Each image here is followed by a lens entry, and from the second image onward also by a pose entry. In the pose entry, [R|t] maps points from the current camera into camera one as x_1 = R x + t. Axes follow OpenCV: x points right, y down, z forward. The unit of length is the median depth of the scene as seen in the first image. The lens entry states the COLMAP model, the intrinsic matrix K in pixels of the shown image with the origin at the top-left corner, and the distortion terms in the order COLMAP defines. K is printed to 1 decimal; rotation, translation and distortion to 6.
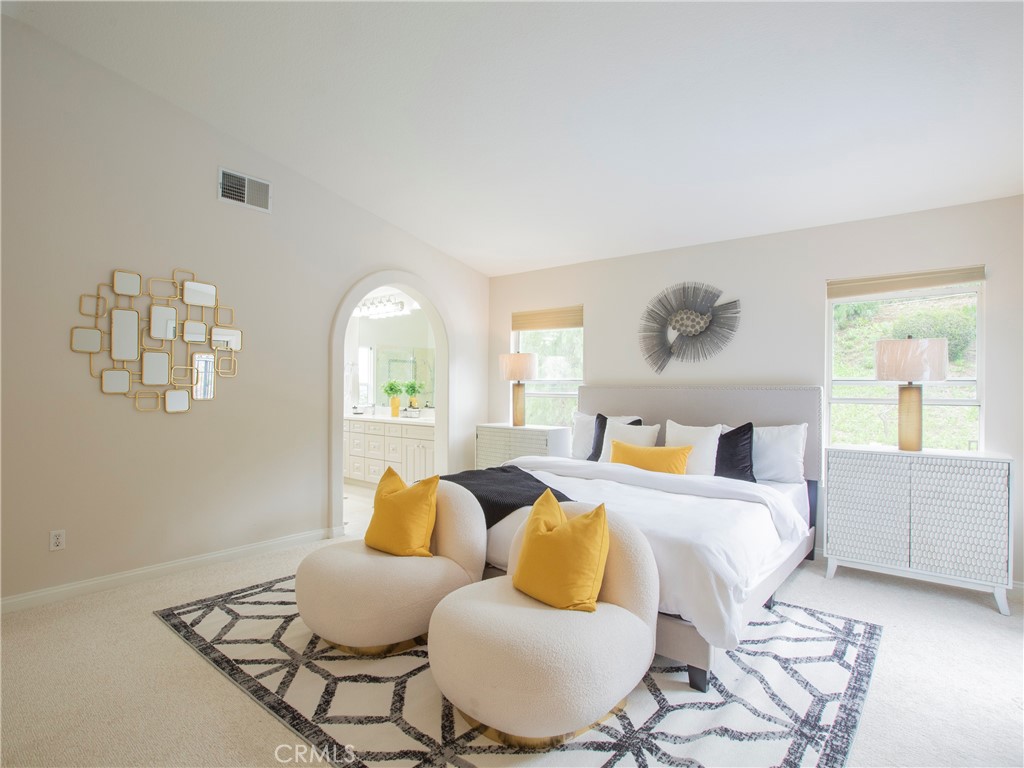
lens RADIAL K [[540.1, 0, 499.8], [0, 540.1, 389.6], [0, 0, 1]] dist [-0.065357, 0.032939]
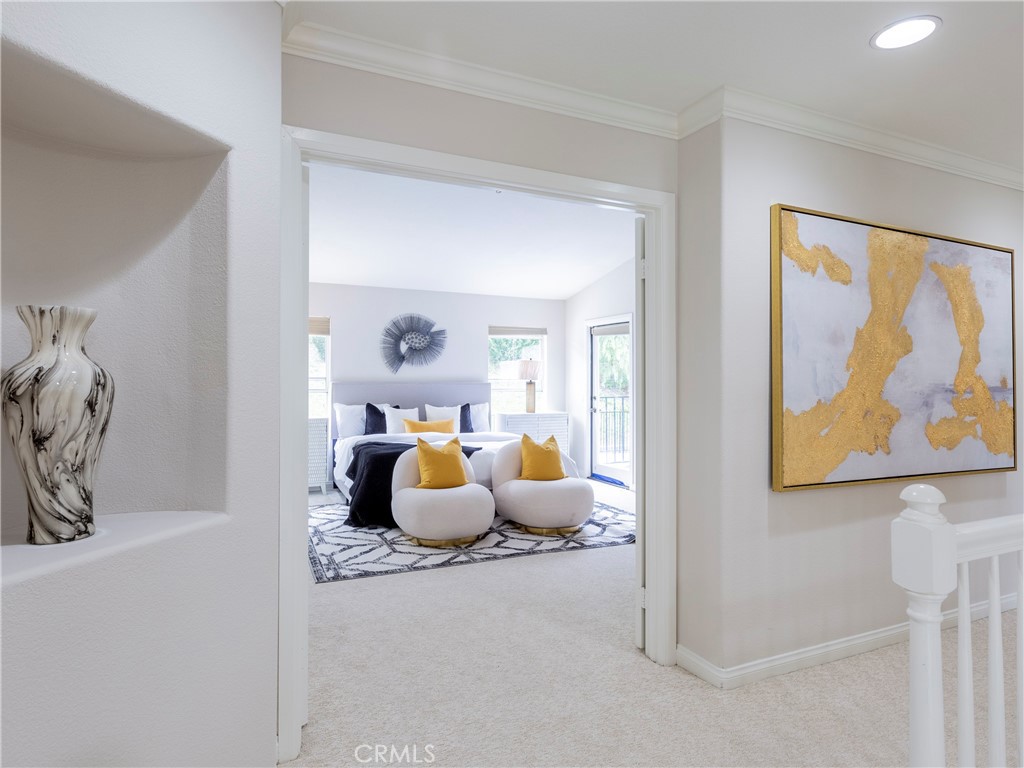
lens RADIAL K [[590.7, 0, 512.0], [0, 590.7, 384.0], [0, 0, 1]] dist [-0.000308, 0.000088]
pose [[0.423626, -0.006105, 0.905817, -1.080640], [0.006020, 0.999974, 0.003924, -0.007238], [-0.905817, 0.003791, 0.423652, 0.046143]]
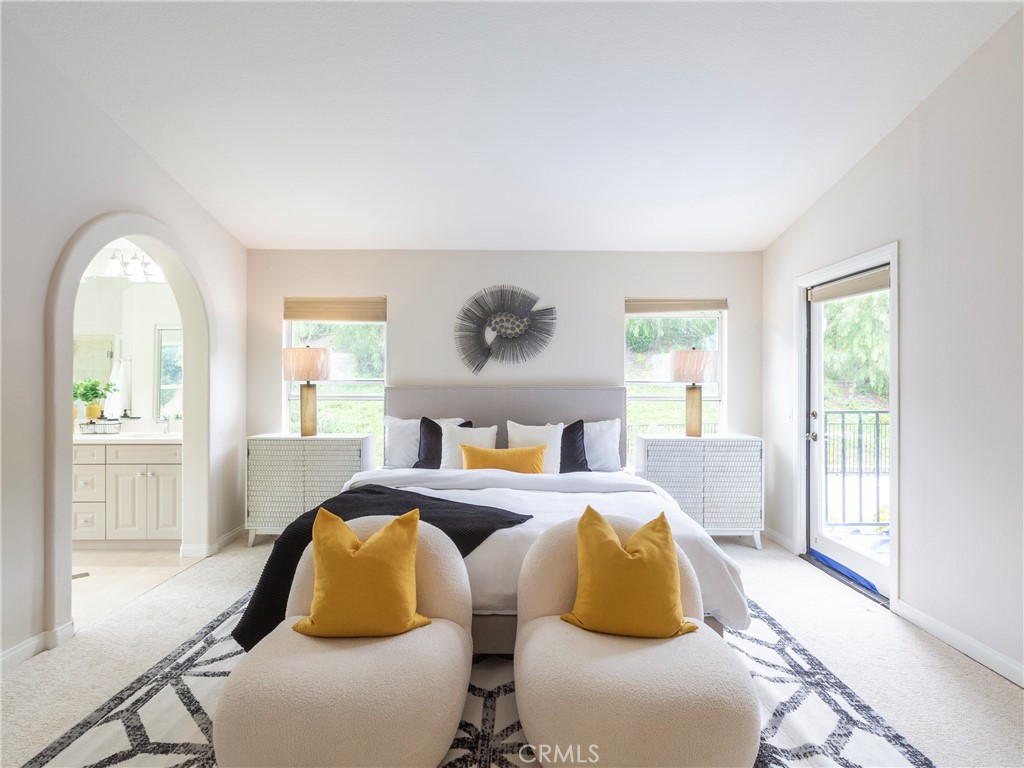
lens RADIAL K [[528.8, 0, 508.6], [0, 528.8, 389.1], [0, 0, 1]] dist [0.000385, 0.000357]
pose [[0.764133, -0.005949, 0.645031, -0.309150], [0.006347, 0.999978, 0.001704, -0.004142], [-0.645027, 0.002791, 0.764155, 0.232133]]
